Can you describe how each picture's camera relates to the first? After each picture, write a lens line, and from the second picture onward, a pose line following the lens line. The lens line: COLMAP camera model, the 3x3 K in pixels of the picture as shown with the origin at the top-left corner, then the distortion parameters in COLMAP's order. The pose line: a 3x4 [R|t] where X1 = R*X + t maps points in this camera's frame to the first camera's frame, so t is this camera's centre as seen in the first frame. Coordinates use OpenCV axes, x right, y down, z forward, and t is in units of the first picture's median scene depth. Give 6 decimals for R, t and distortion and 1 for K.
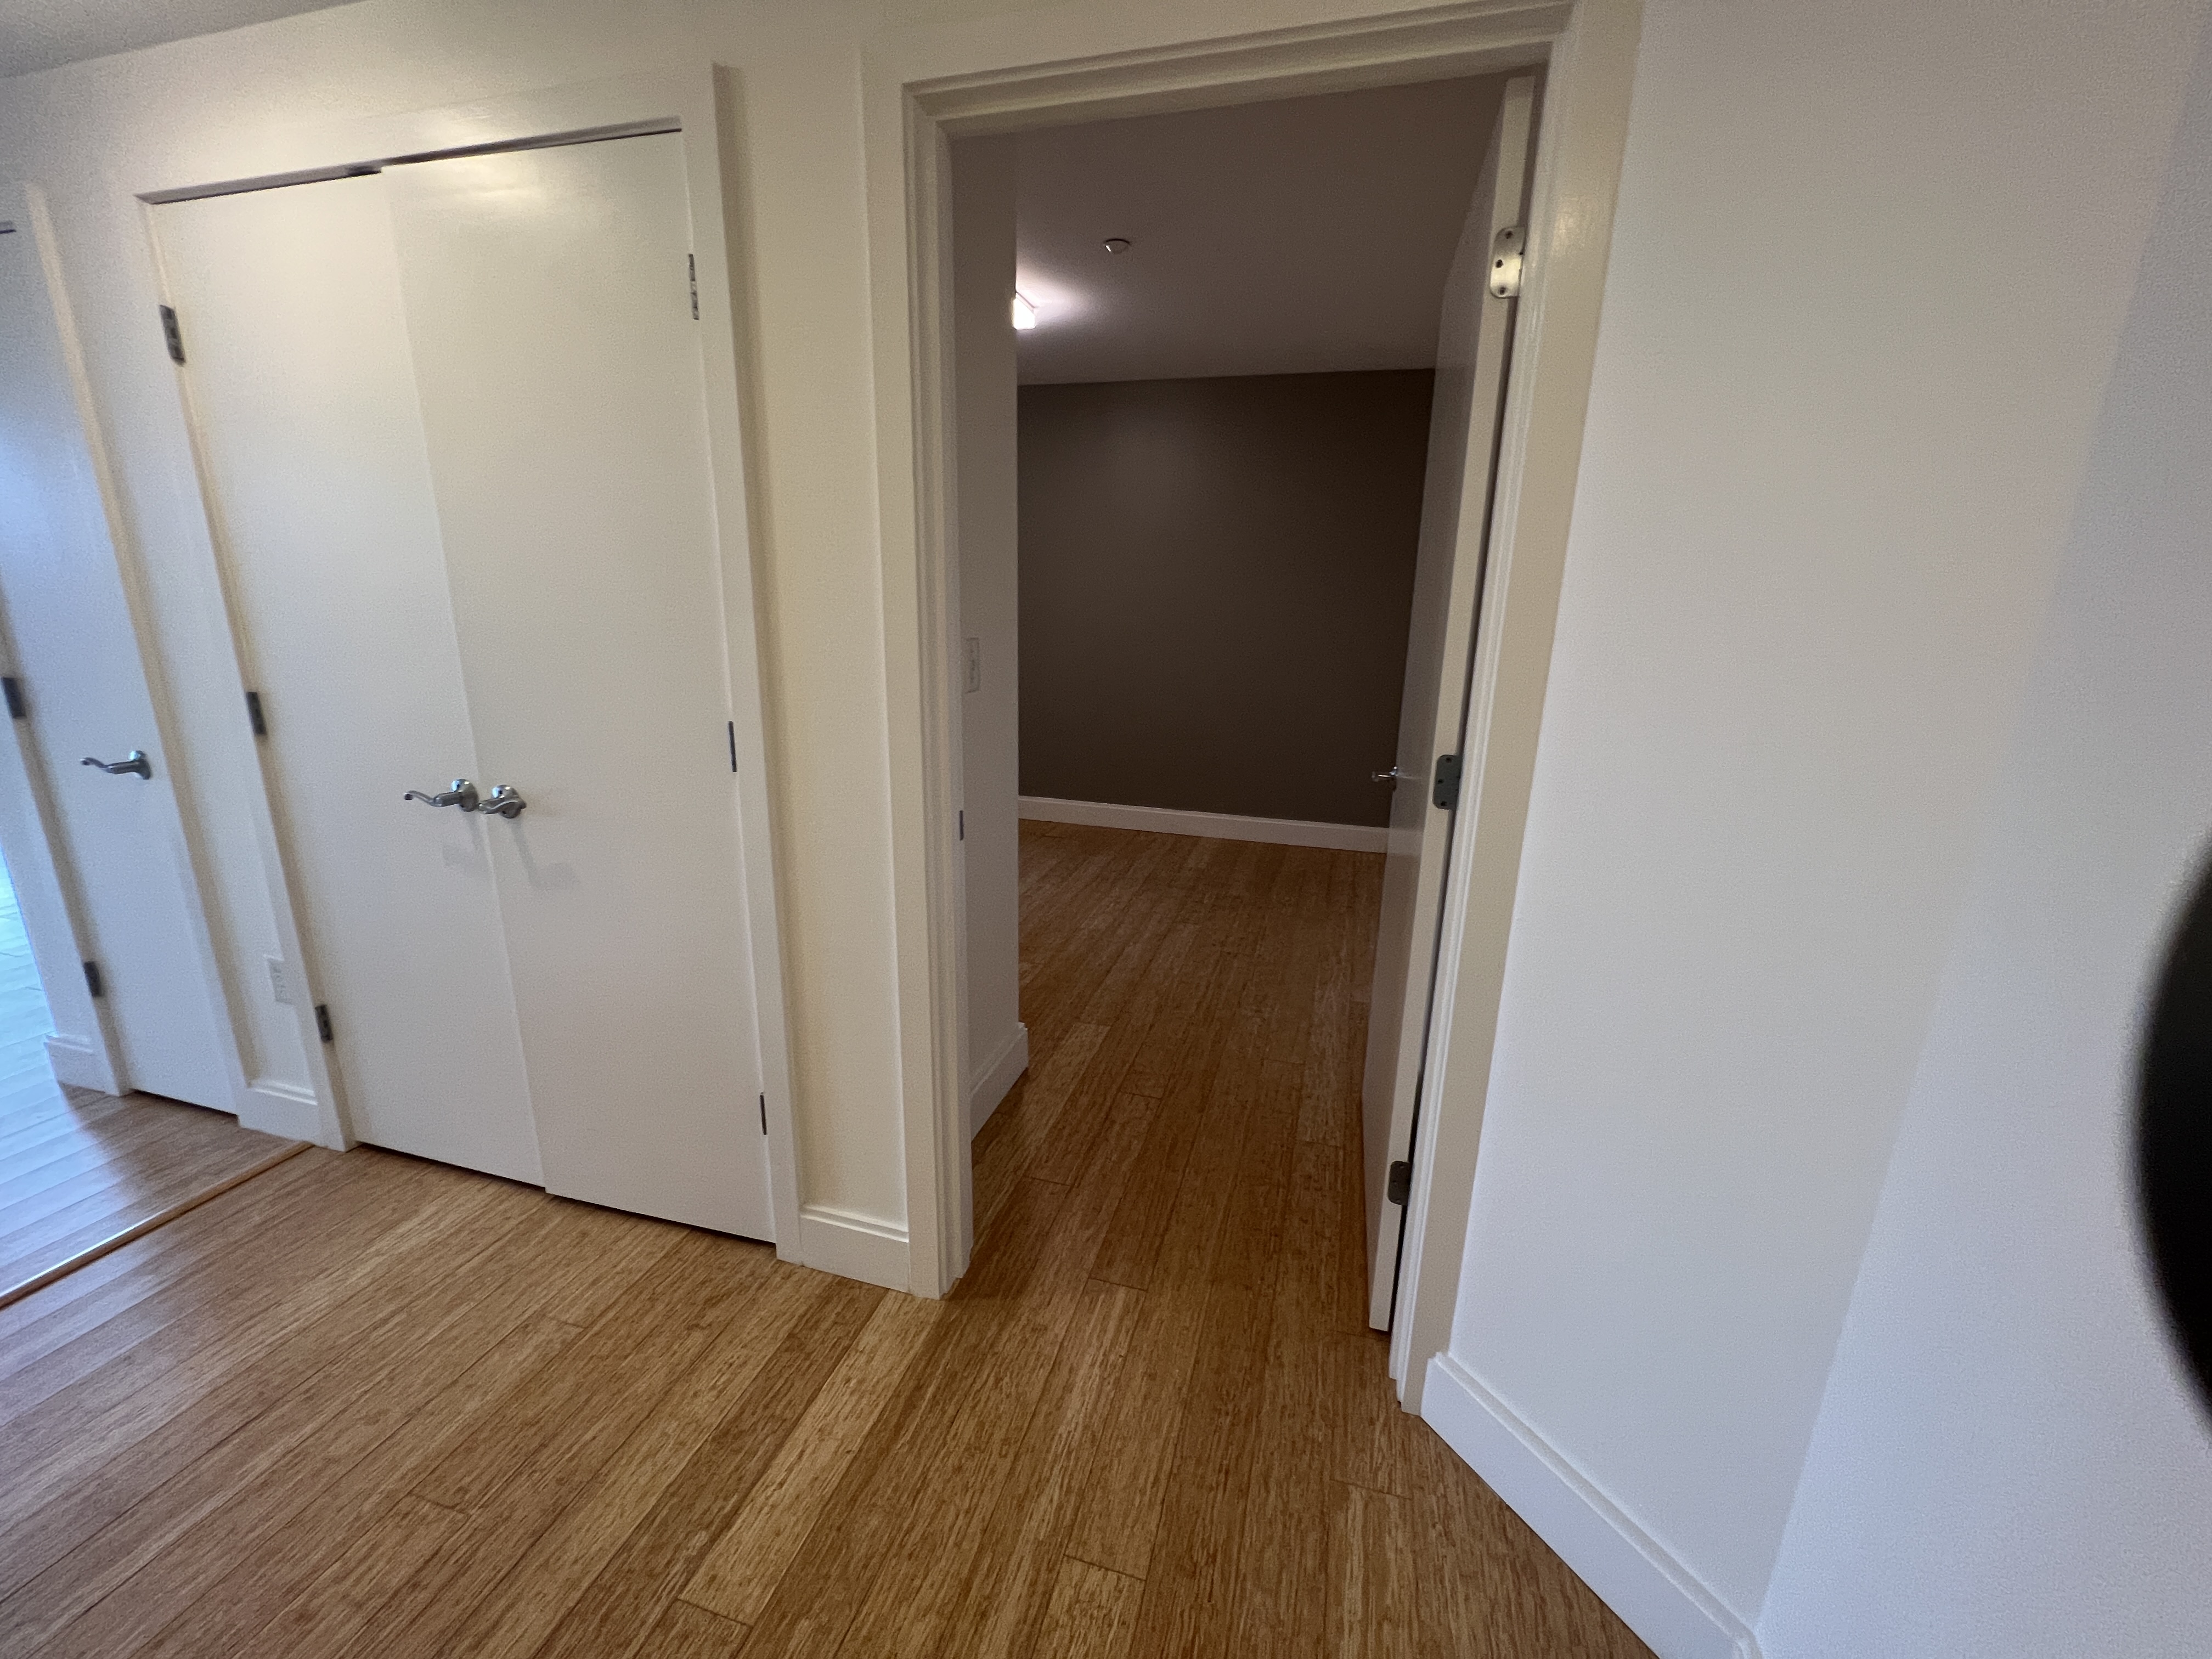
lens RADIAL K [[890.8, 0, 1104.5], [0, 890.8, 825.7], [0, 0, 1]] dist [-0.002209, 0.000171]
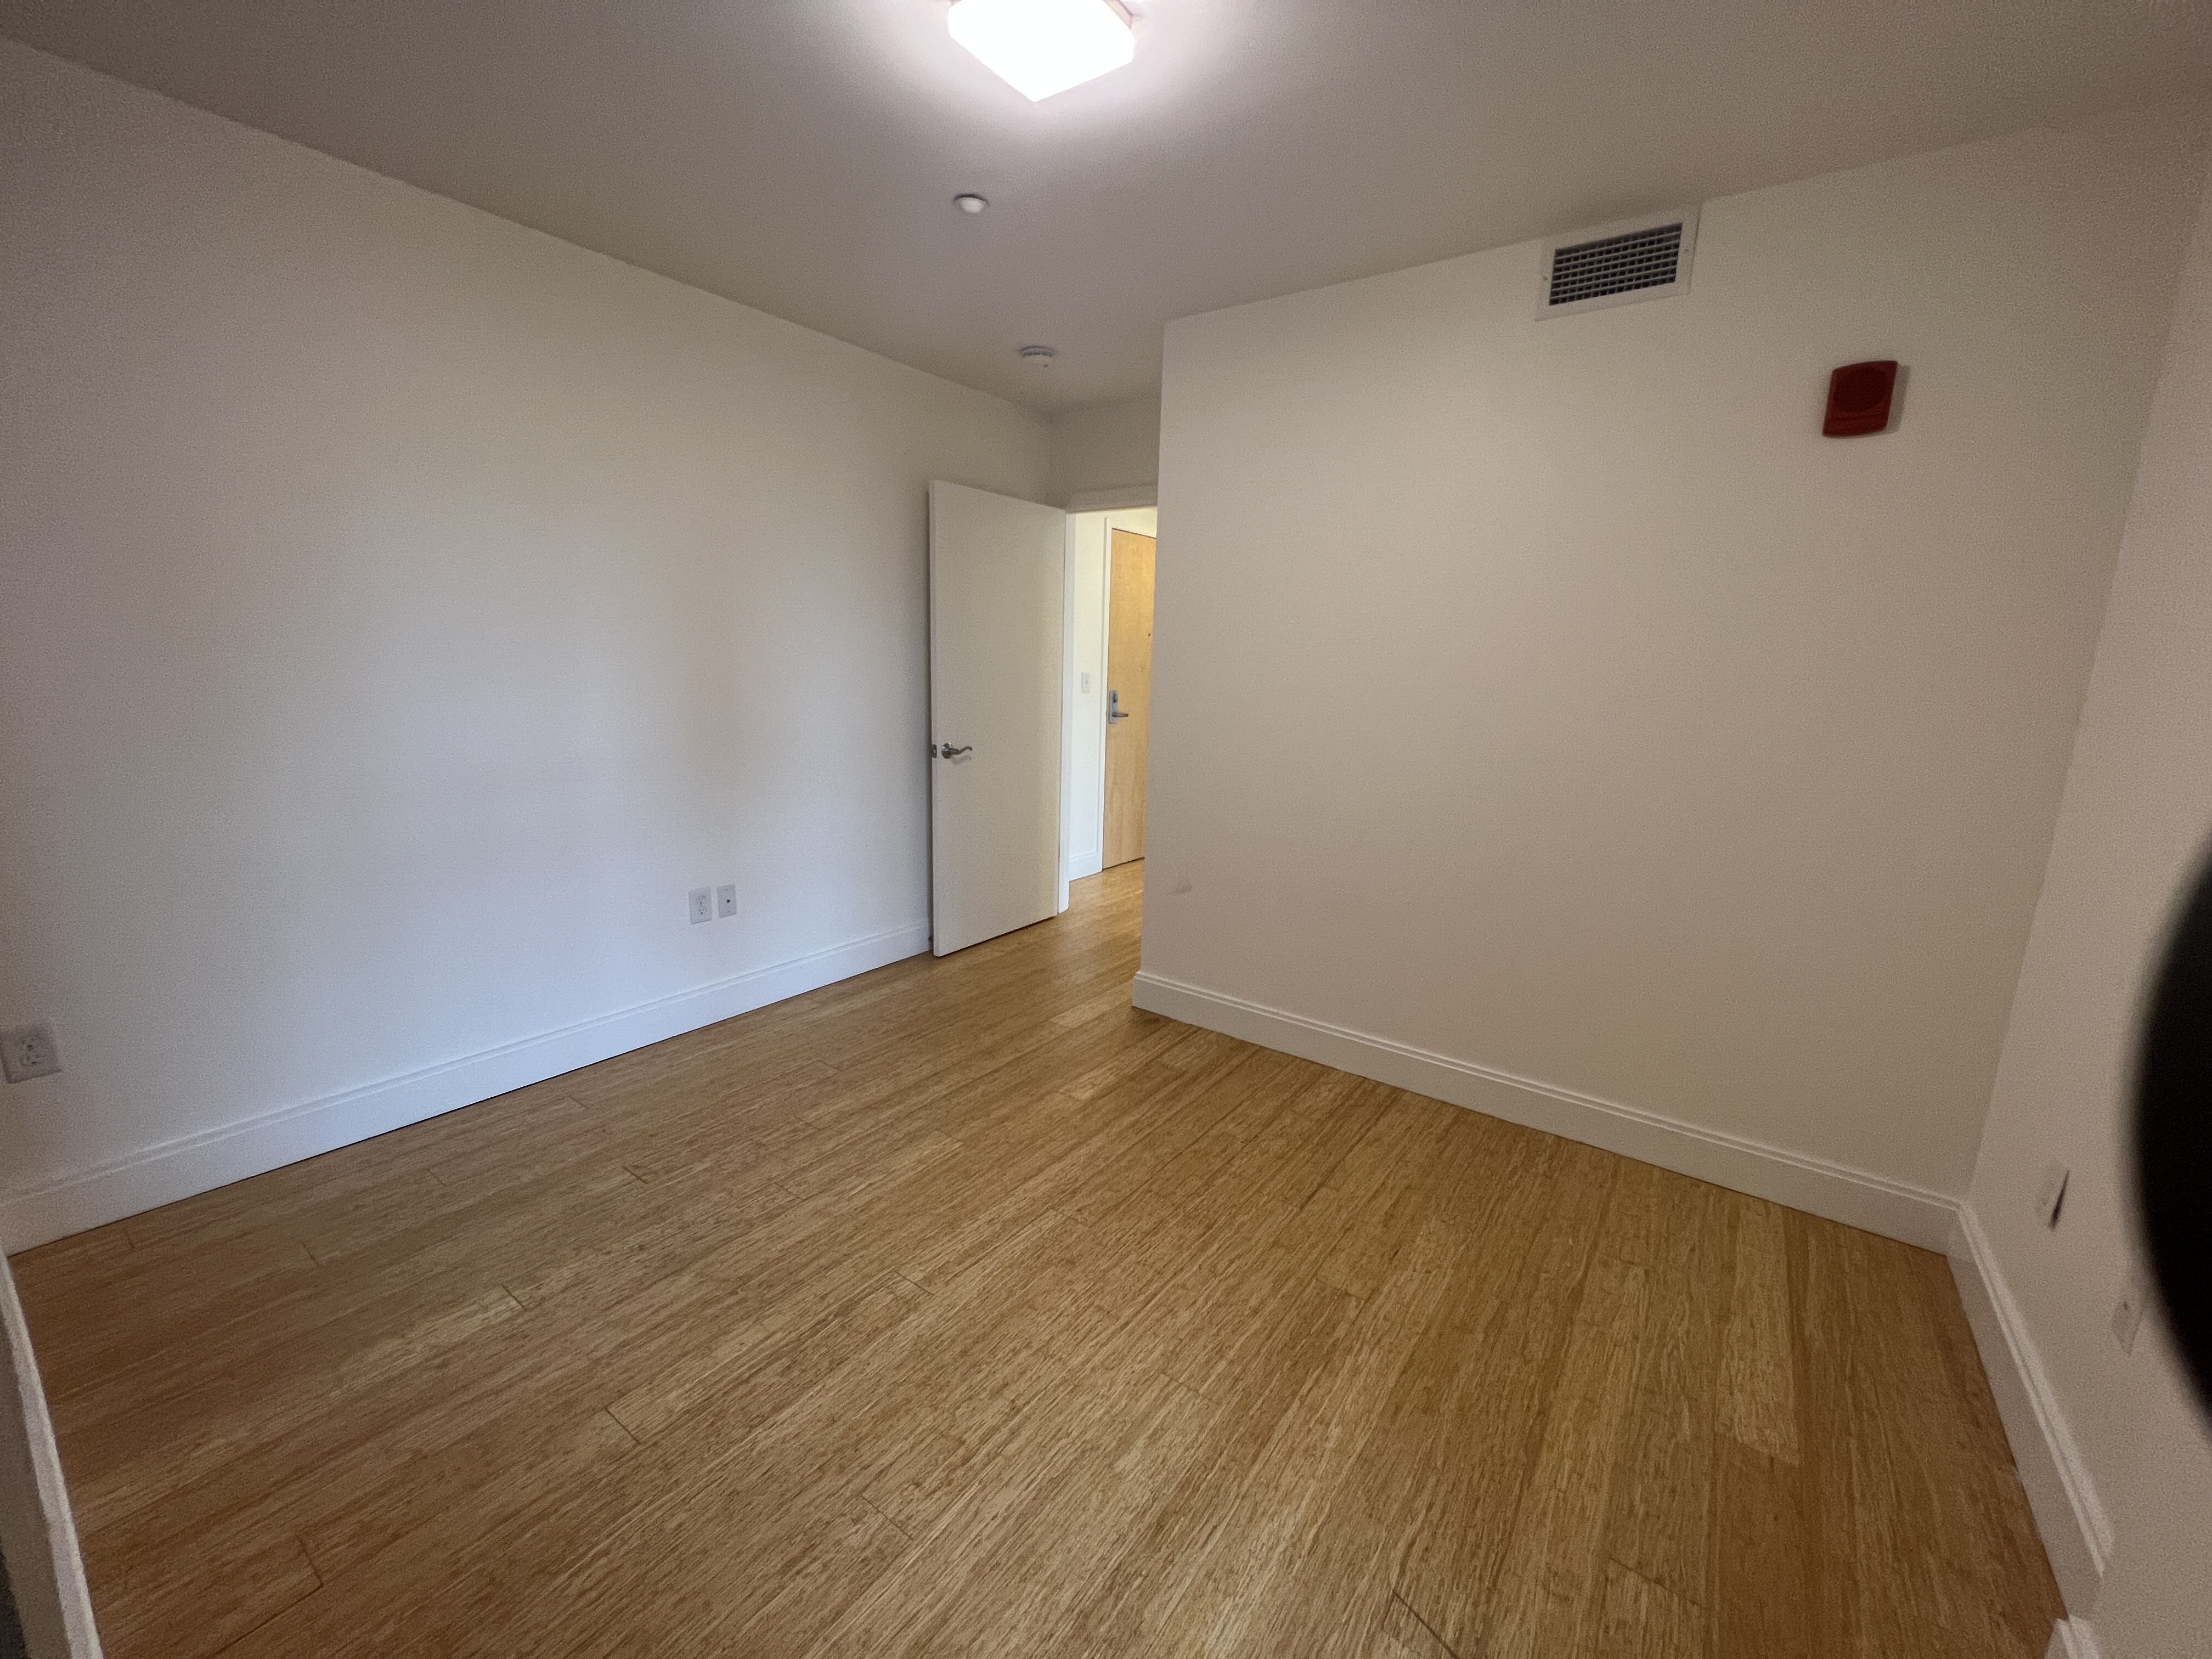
lens RADIAL K [[888.4, 0, 1104.2], [0, 888.4, 826.8], [0, 0, 1]] dist [-0.001275, -0.000478]
pose [[-0.938110, -0.112098, 0.327694, -0.649984], [0.038806, 0.906192, 0.421082, -0.766143], [-0.344156, 0.407738, -0.845758, 2.925707]]
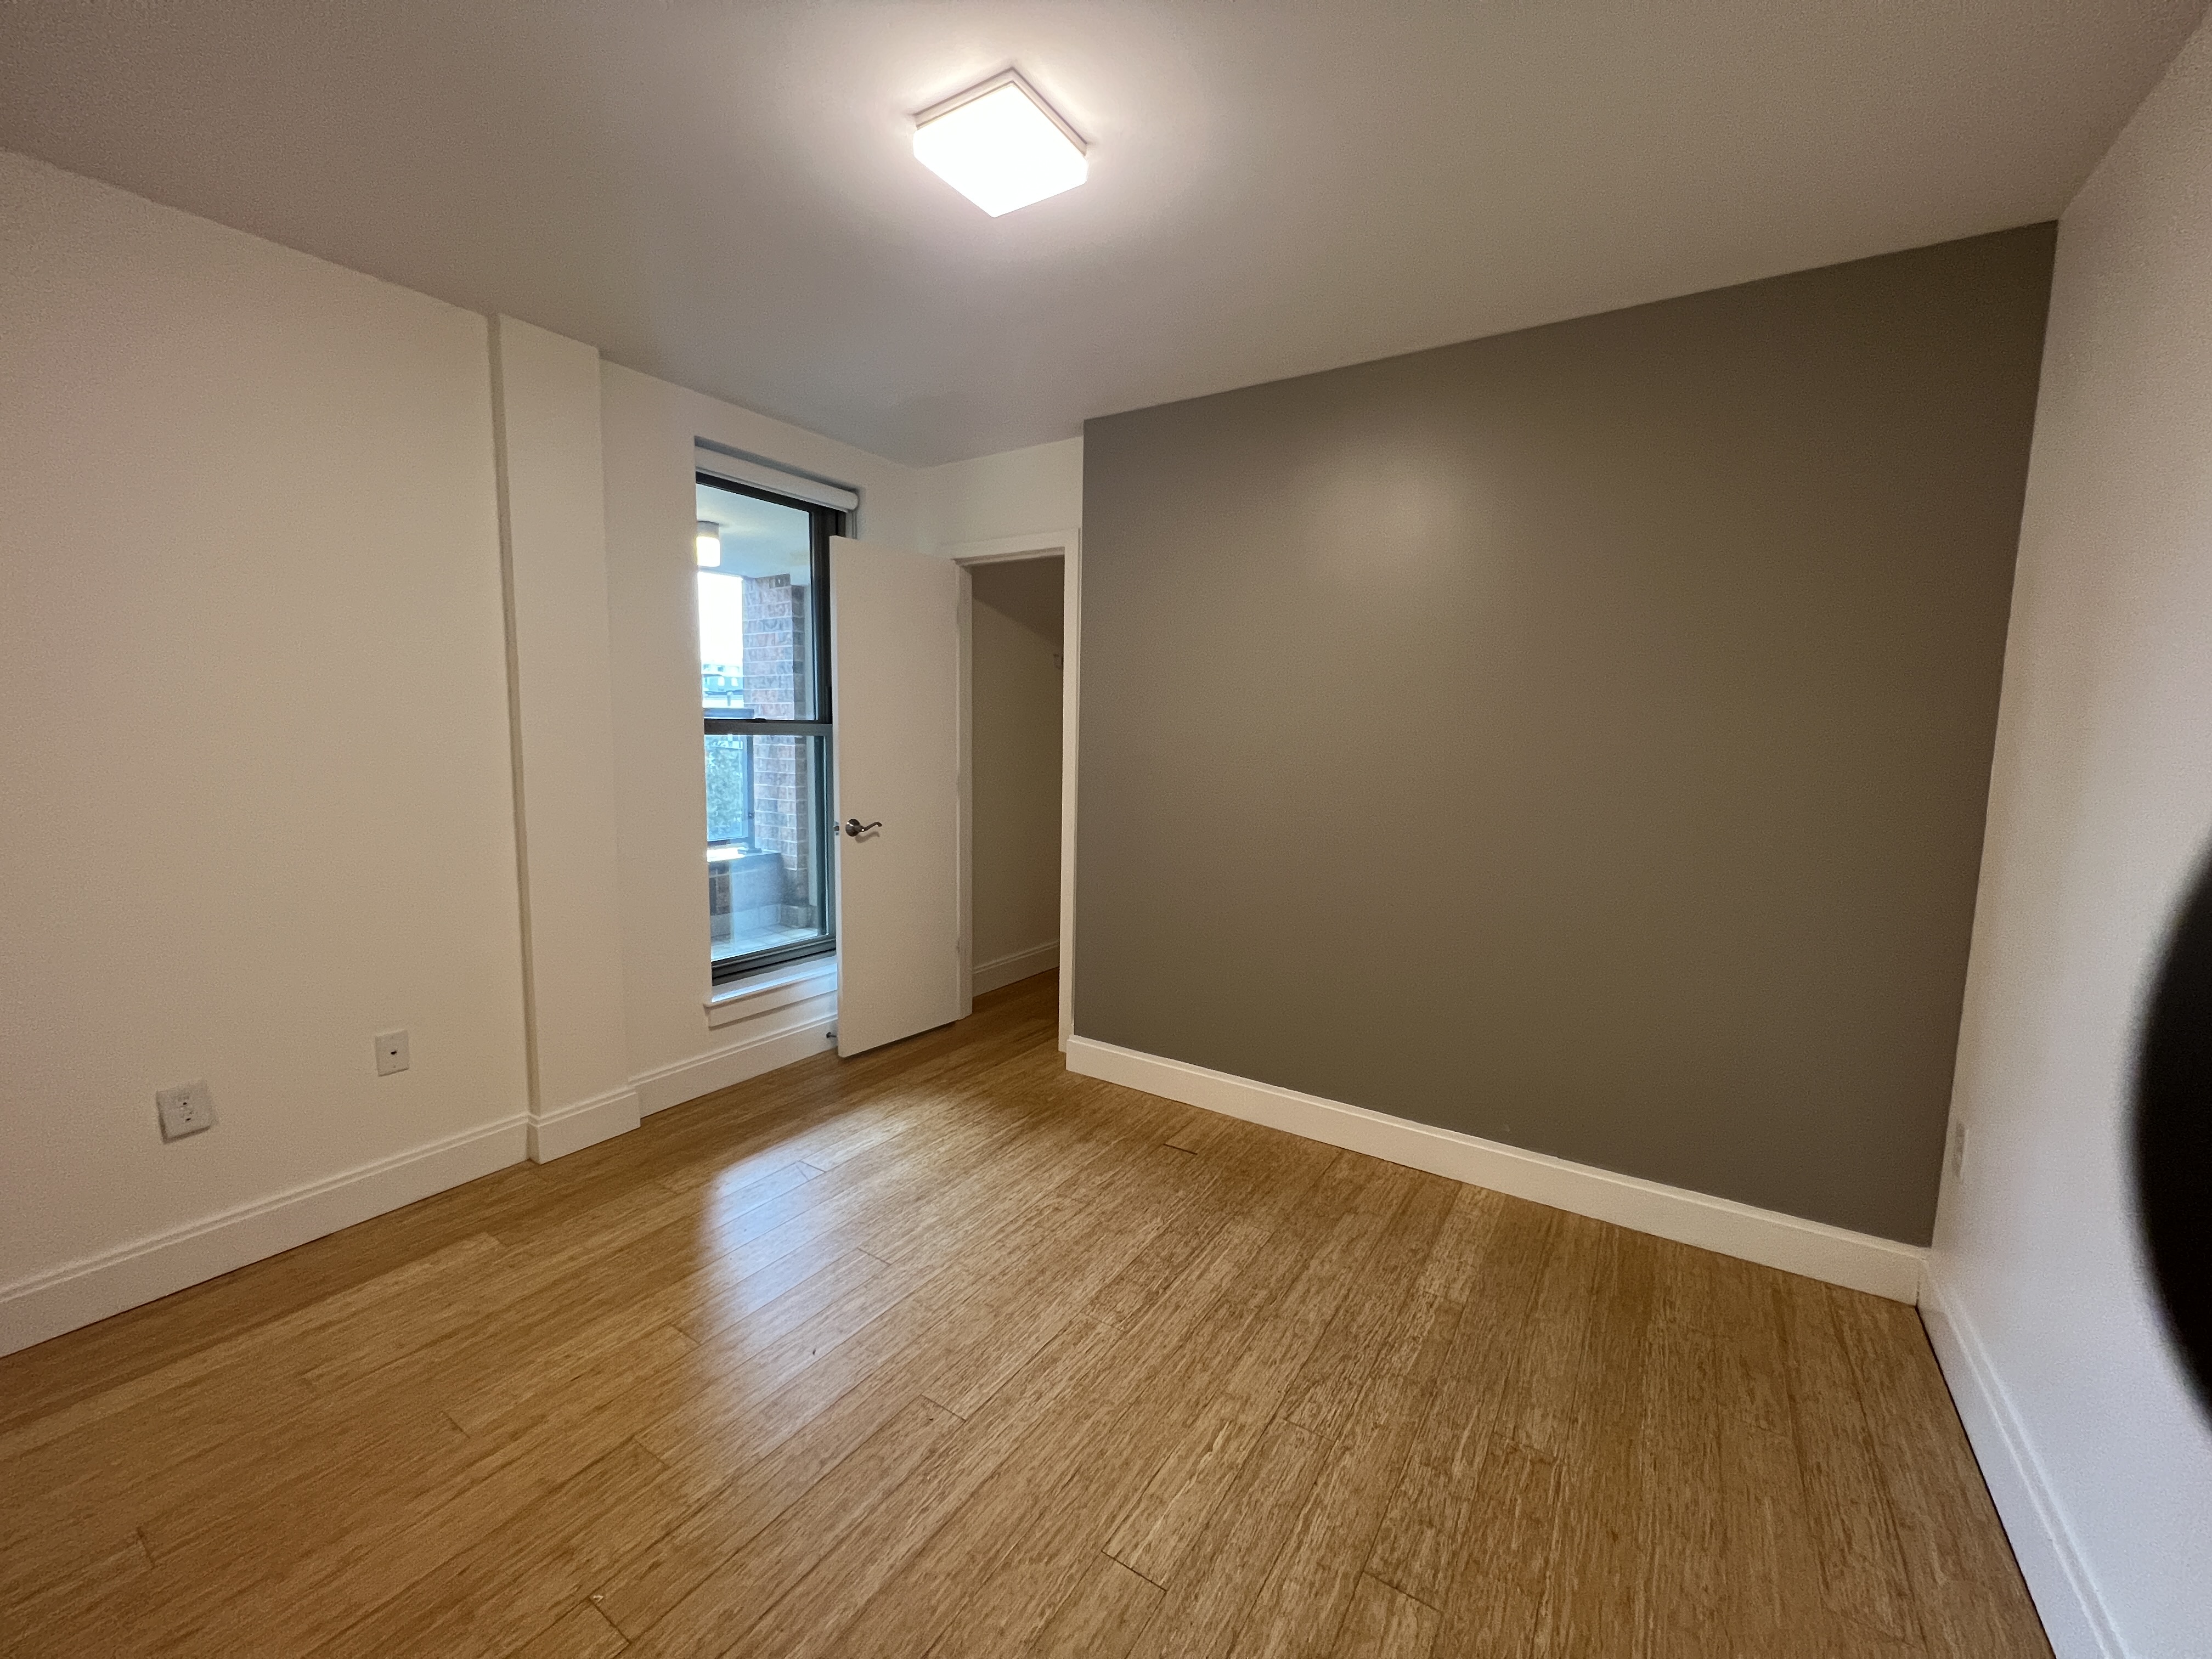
lens RADIAL K [[888.4, 0, 1103.6], [0, 888.4, 829.5], [0, 0, 1]] dist [-0.001275, -0.000478]
pose [[0.954372, 0.028741, -0.297234, 0.160181], [-0.071761, 0.988264, -0.134851, -0.301951], [0.289870, 0.150028, 0.945234, 1.191649]]
